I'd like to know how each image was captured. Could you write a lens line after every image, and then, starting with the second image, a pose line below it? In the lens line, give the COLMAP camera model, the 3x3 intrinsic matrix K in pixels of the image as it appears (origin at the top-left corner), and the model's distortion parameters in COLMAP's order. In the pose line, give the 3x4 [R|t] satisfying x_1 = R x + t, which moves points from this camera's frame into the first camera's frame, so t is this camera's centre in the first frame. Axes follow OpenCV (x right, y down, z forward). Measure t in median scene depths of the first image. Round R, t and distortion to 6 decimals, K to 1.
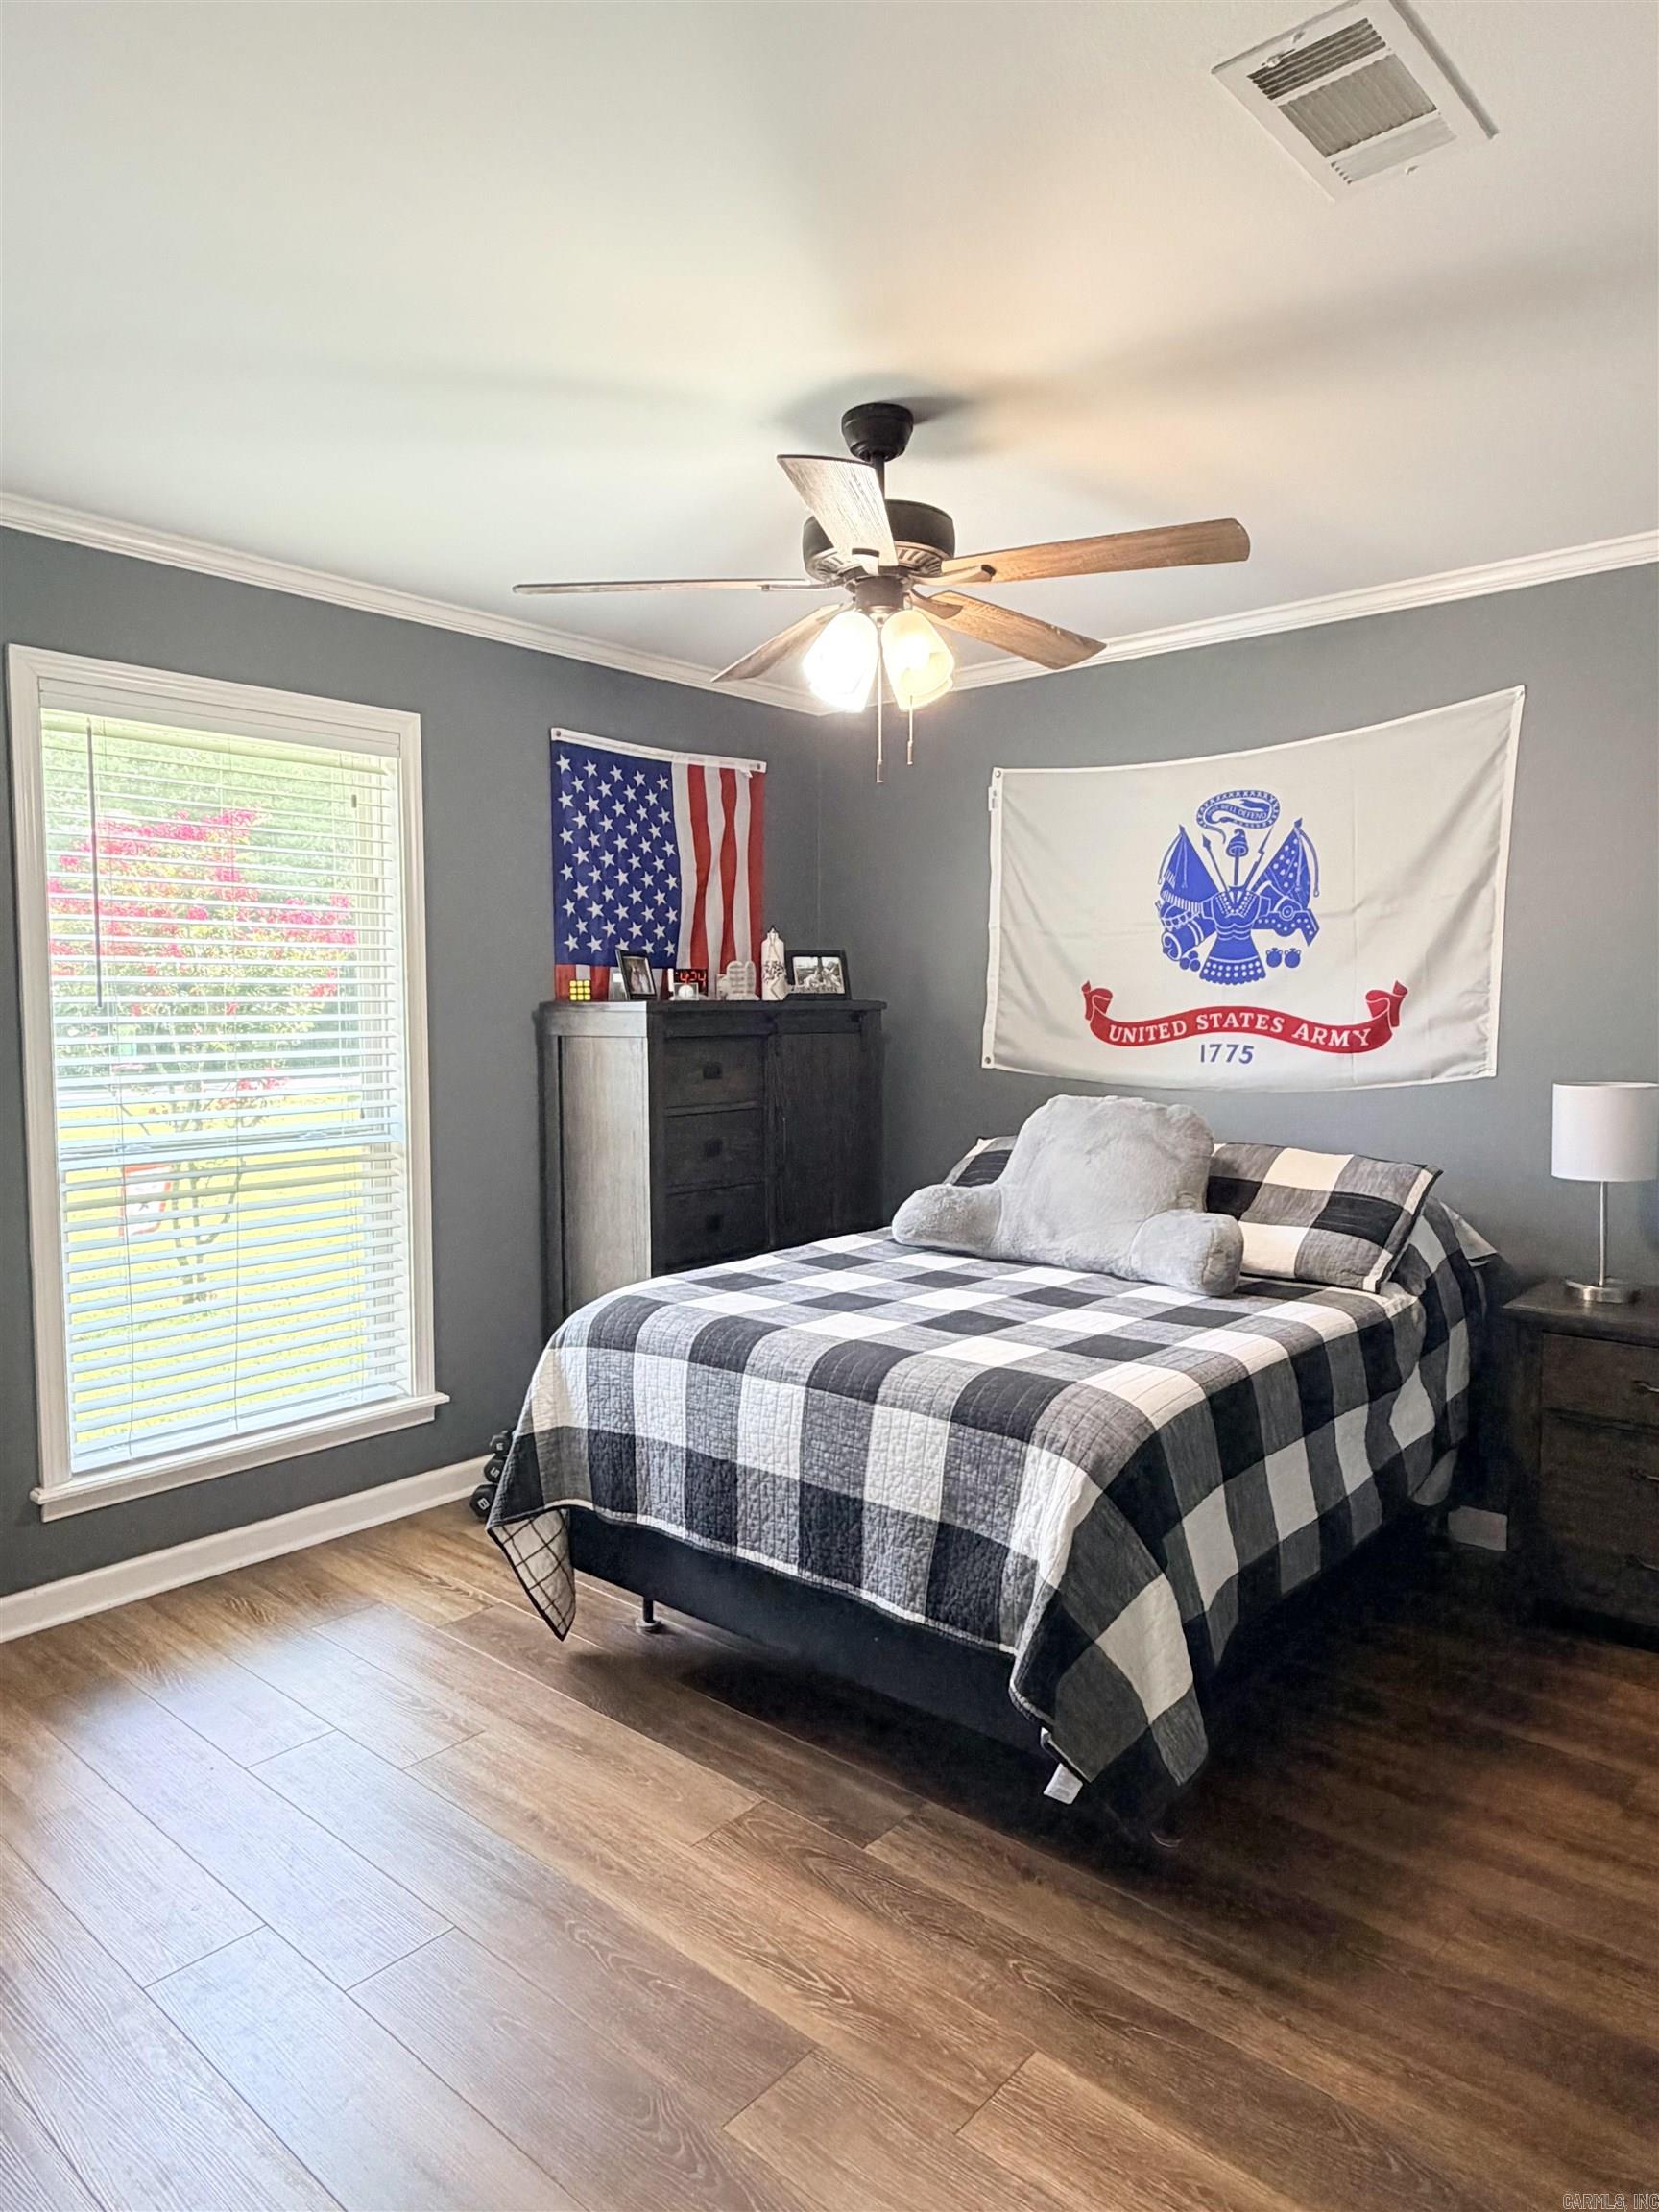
lens RADIAL K [[1377.2, 0, 828.6], [0, 1377.2, 1107.5], [0, 0, 1]] dist [-0.002270, -0.000209]
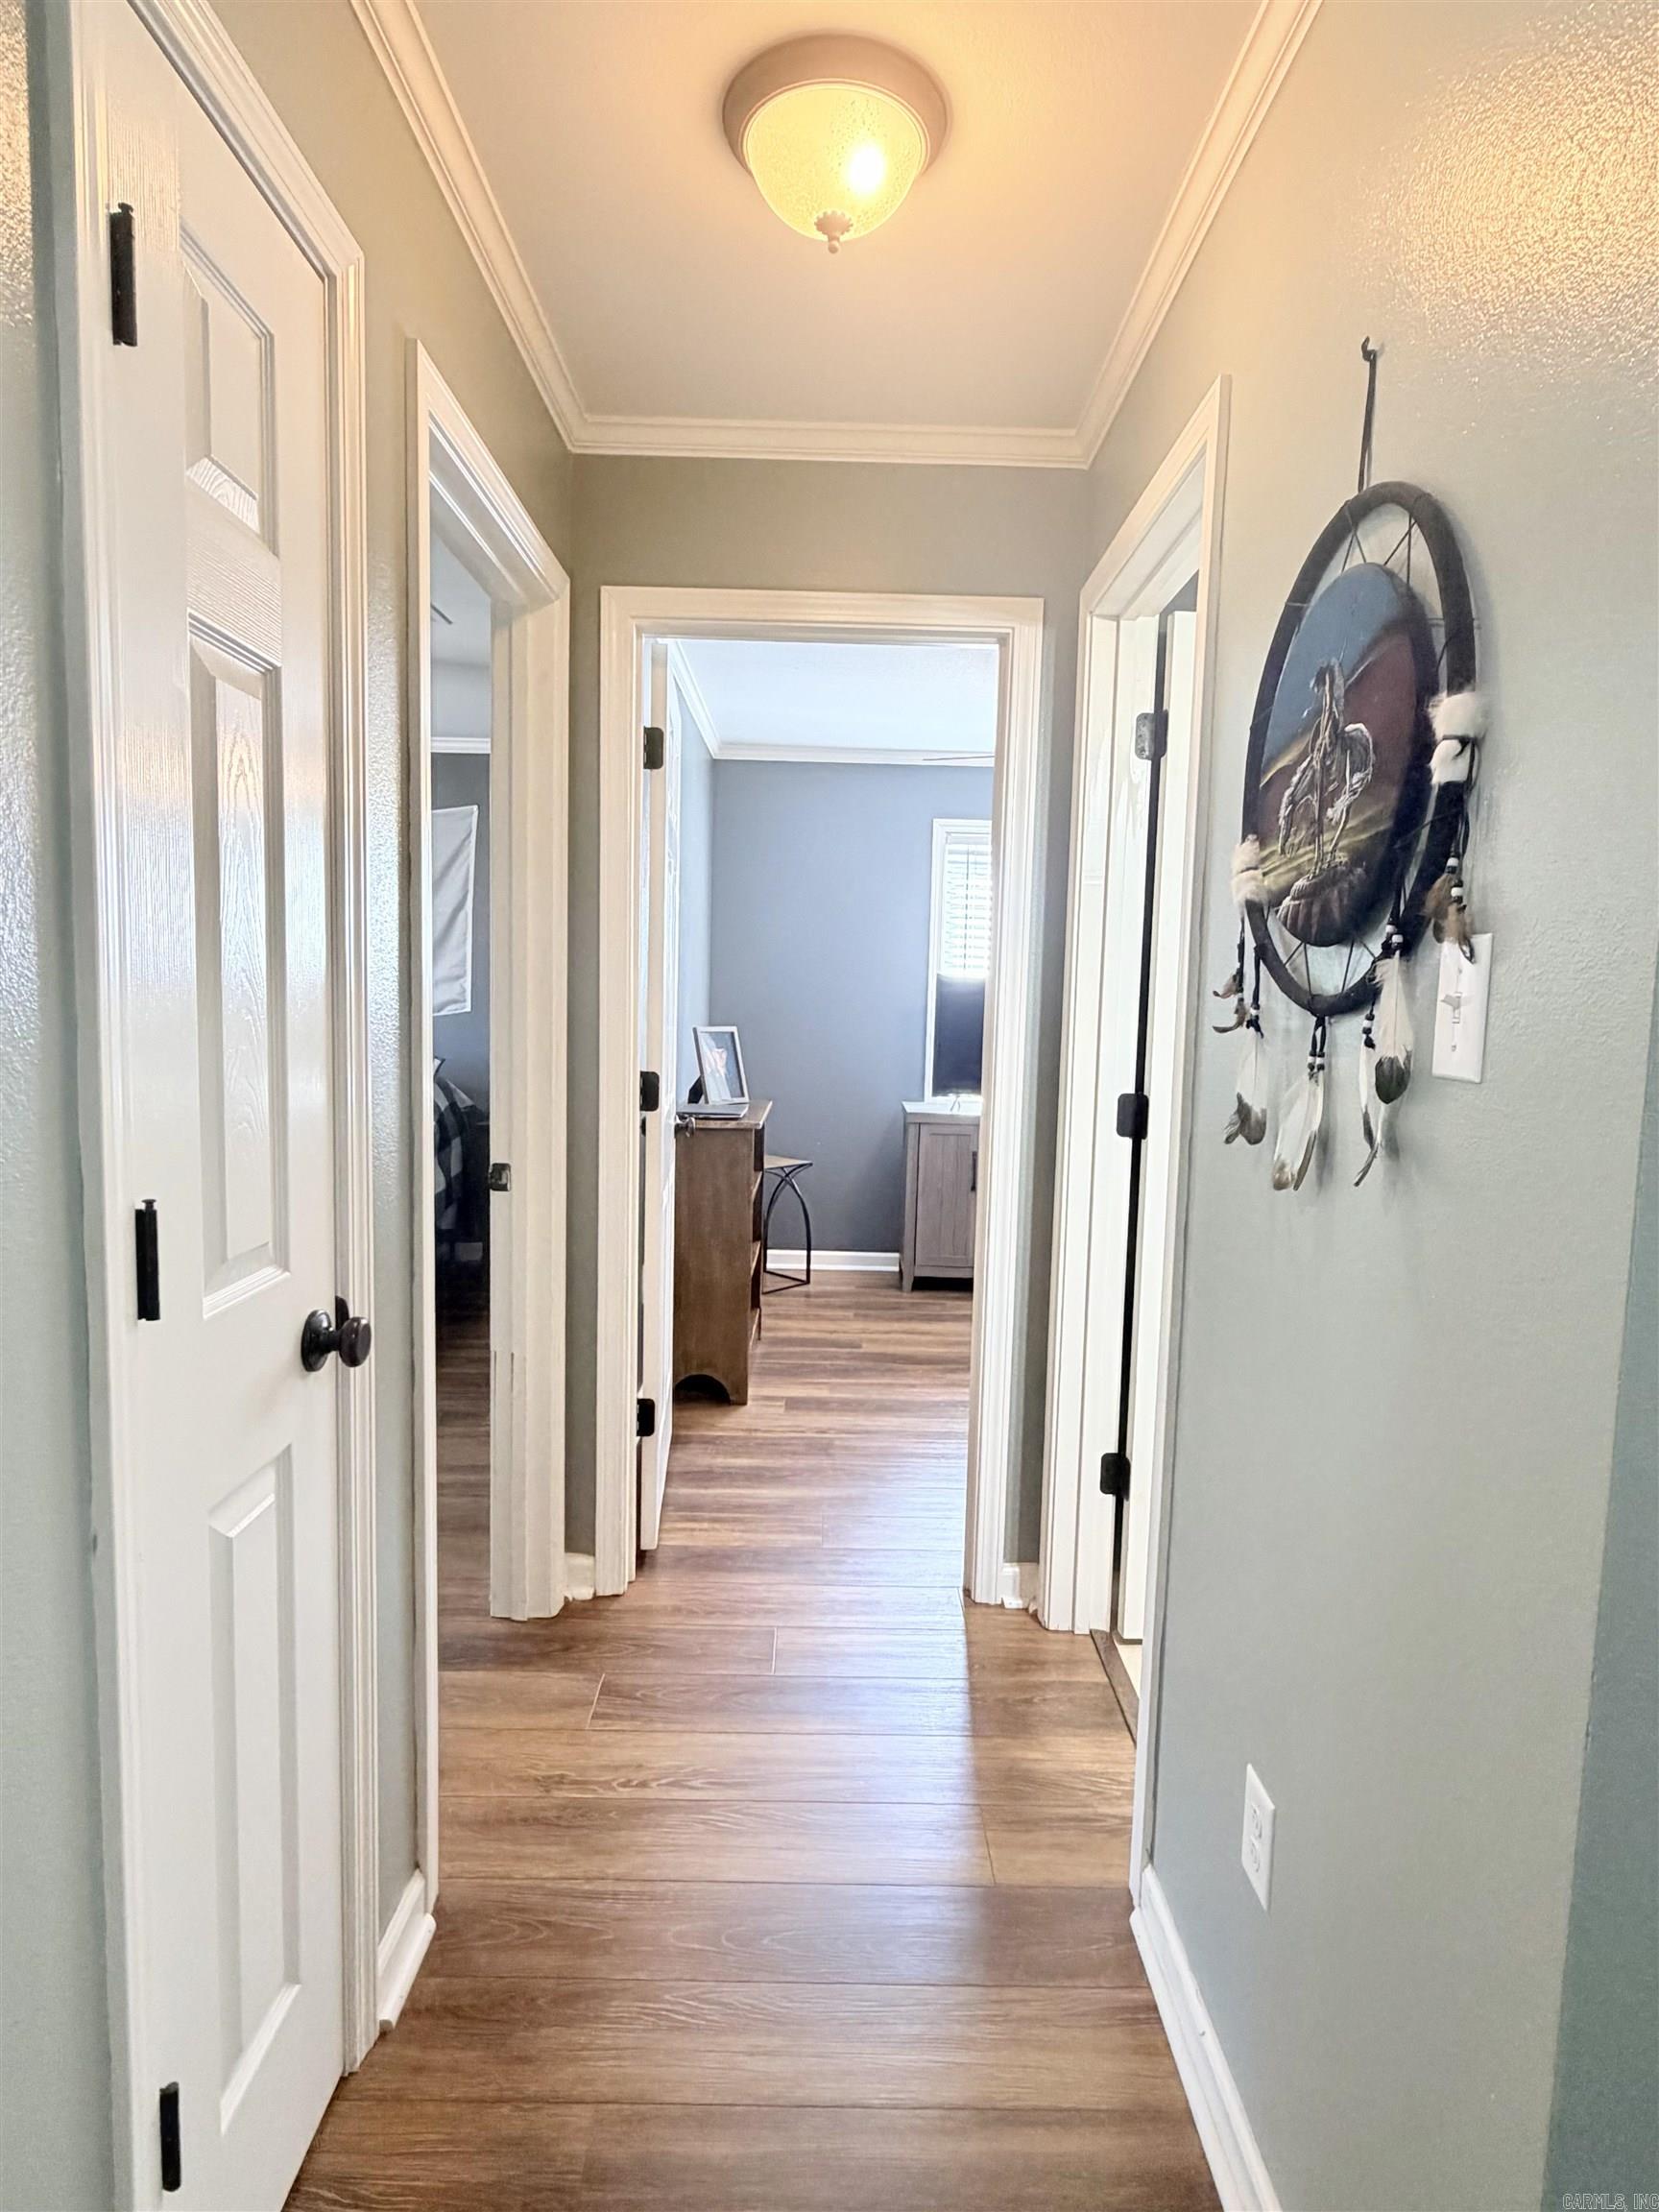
lens RADIAL K [[1218.8, 0, 831.3], [0, 1218.8, 1106.5], [0, 0, 1]] dist [-0.000261, -0.000006]
pose [[0.746357, -0.042245, 0.664203, -0.265958], [0.019768, 0.998950, 0.041323, 0.049717], [-0.665252, -0.017712, 0.746409, -0.588195]]
